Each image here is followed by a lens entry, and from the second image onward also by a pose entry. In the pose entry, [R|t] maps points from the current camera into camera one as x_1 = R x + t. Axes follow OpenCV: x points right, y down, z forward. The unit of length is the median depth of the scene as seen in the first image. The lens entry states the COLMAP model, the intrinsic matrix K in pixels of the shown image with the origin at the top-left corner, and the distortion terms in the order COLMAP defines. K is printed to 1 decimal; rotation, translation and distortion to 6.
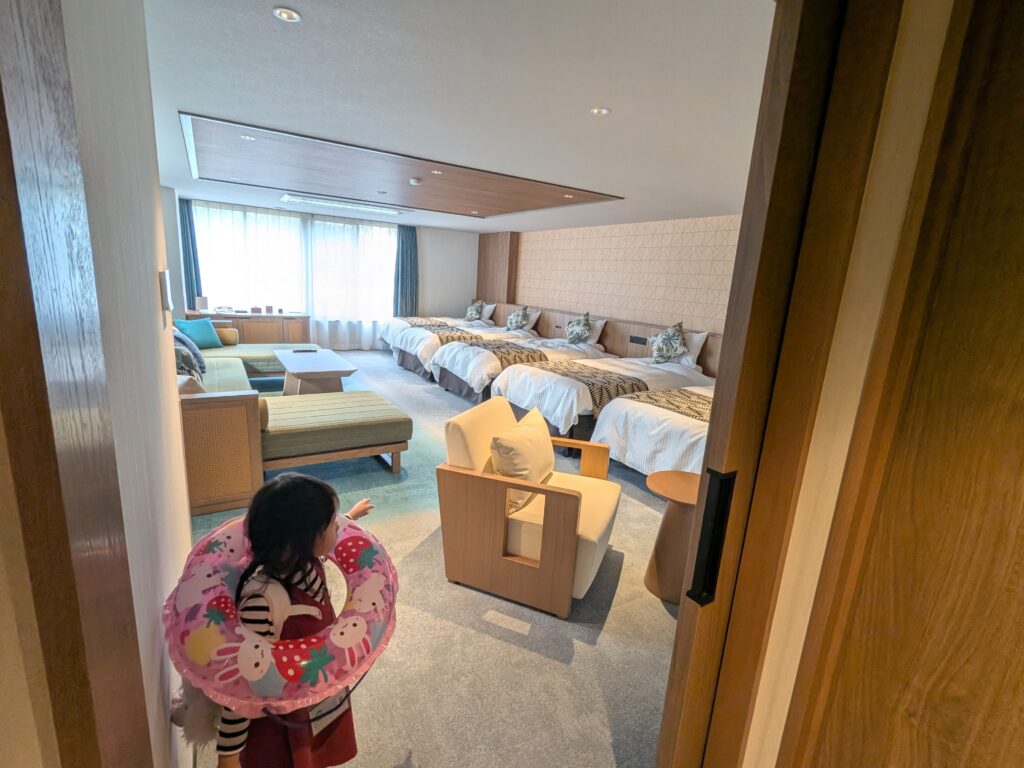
lens RADIAL K [[476.9, 0, 506.1], [0, 476.9, 381.1], [0, 0, 1]] dist [-0.000588, -0.000378]
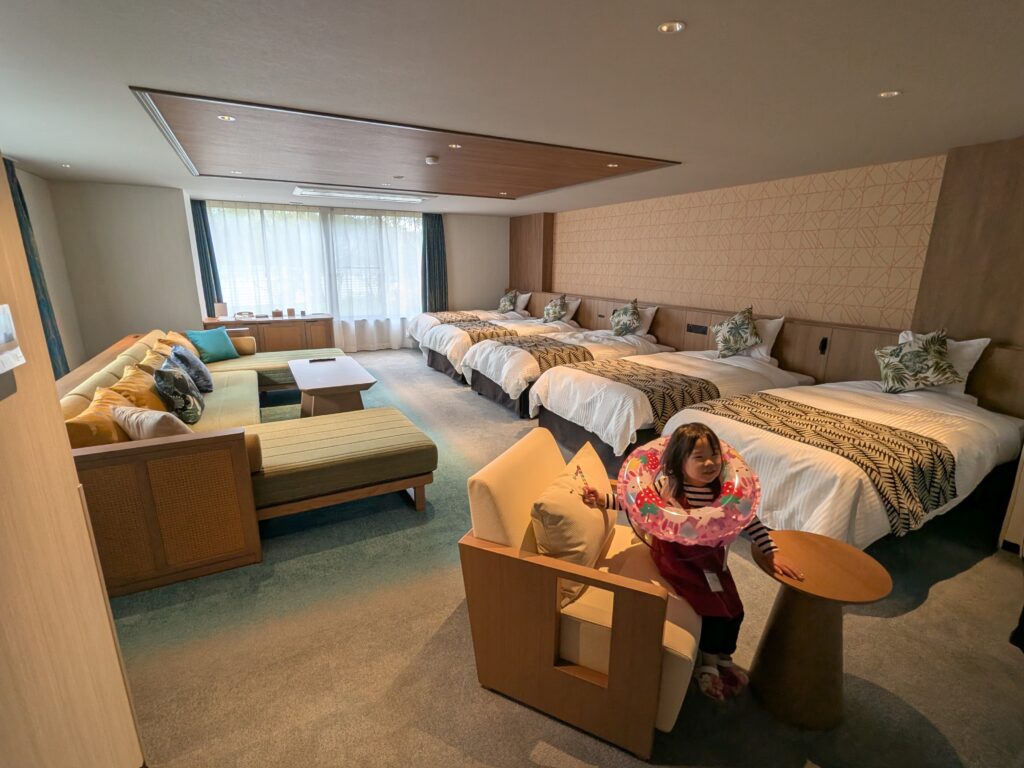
lens RADIAL K [[476.9, 0, 506.1], [0, 476.9, 381.1], [0, 0, 1]] dist [-0.000588, -0.000378]
pose [[0.996095, -0.036752, -0.080280, -0.002317], [0.039313, 0.998759, 0.030561, -0.034451], [0.079057, -0.033598, 0.996304, 0.114471]]
